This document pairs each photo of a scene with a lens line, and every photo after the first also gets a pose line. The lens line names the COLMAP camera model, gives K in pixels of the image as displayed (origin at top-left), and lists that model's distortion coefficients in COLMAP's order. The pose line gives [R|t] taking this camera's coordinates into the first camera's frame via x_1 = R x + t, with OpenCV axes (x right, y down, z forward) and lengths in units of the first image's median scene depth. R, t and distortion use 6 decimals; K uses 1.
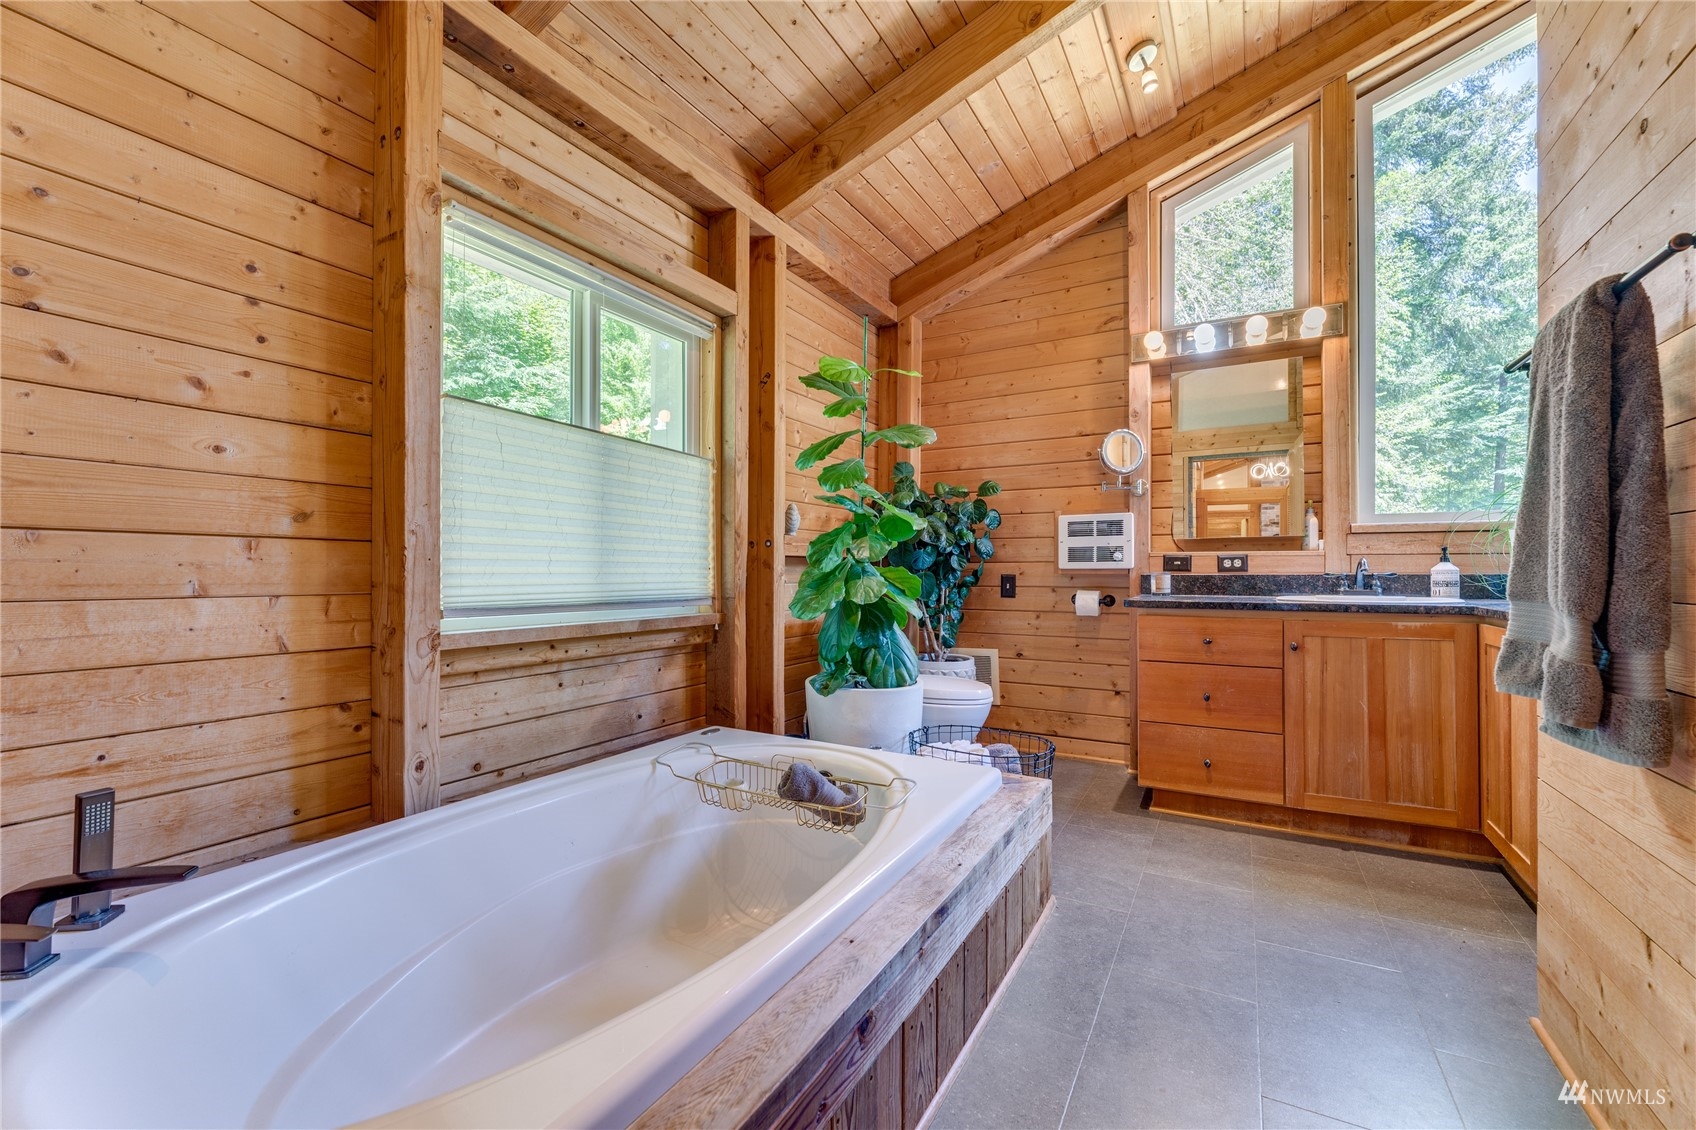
lens RADIAL K [[706.9, 0, 844.0], [0, 706.9, 565.2], [0, 0, 1]] dist [-0.001536, -0.000081]
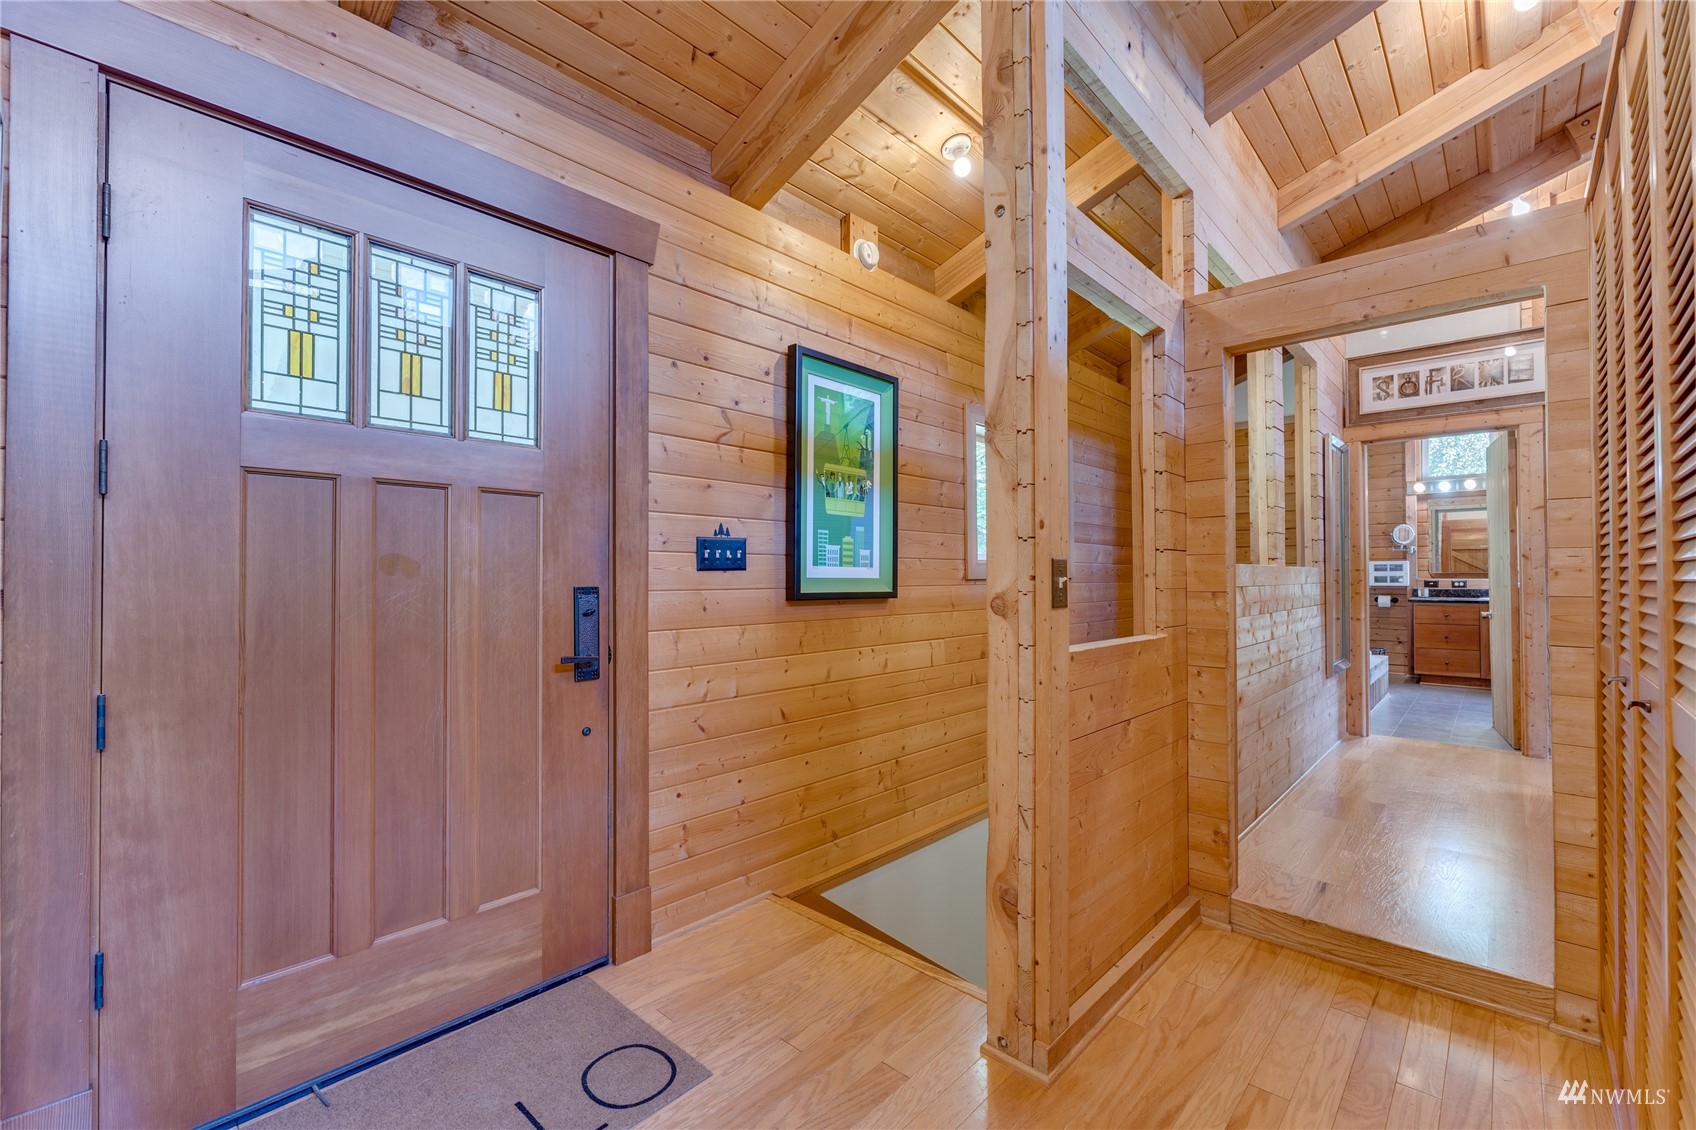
lens RADIAL K [[706.9, 0, 852.0], [0, 706.9, 572.2], [0, 0, 1]] dist [-0.001536, -0.000081]
pose [[0.972123, -0.005256, -0.234411, -0.790775], [0.005973, 0.999979, 0.002351, -0.054845], [0.234394, -0.003686, 0.972135, -1.610743]]
